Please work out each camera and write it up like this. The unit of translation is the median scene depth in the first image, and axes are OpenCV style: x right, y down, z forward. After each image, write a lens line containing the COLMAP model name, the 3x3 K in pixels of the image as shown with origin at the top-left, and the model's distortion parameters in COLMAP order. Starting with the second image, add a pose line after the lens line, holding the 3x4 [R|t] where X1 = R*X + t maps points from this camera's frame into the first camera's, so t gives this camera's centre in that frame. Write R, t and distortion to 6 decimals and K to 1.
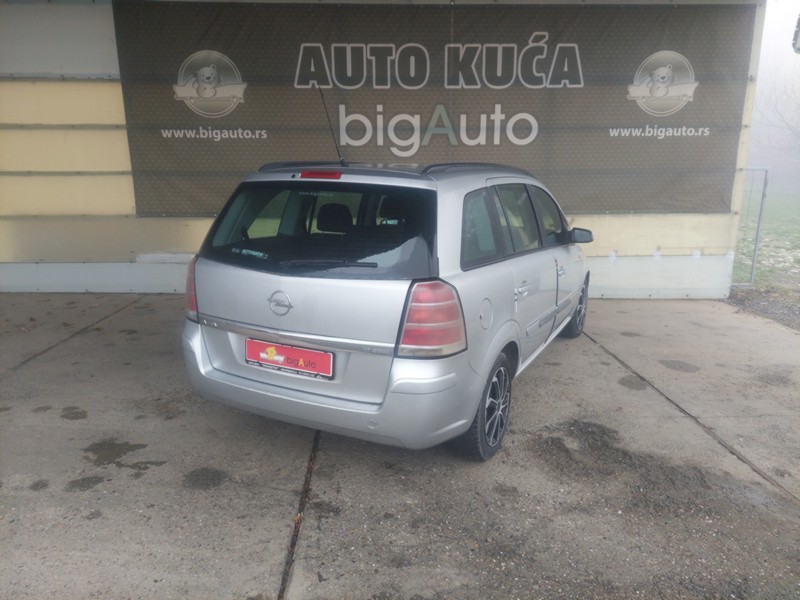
lens RADIAL K [[584.5, 0, 403.9], [0, 584.5, 298.2], [0, 0, 1]] dist [0.038618, -0.026794]
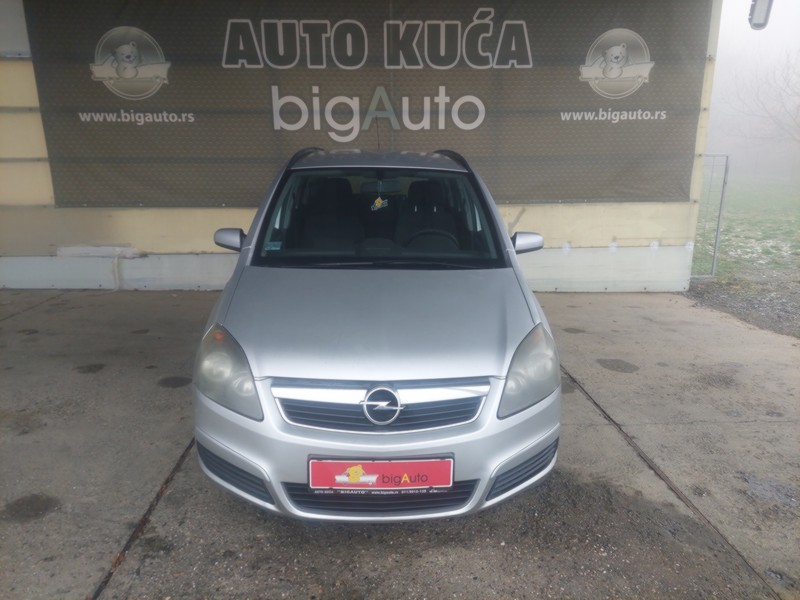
lens RADIAL K [[584.5, 0, 405.5], [0, 584.5, 296.3], [0, 0, 1]] dist [0.038618, -0.026794]
pose [[0.999889, -0.005490, 0.013871, 0.088035], [0.005361, 0.999942, 0.009309, -0.003024], [-0.013922, -0.009234, 0.999860, 0.060021]]
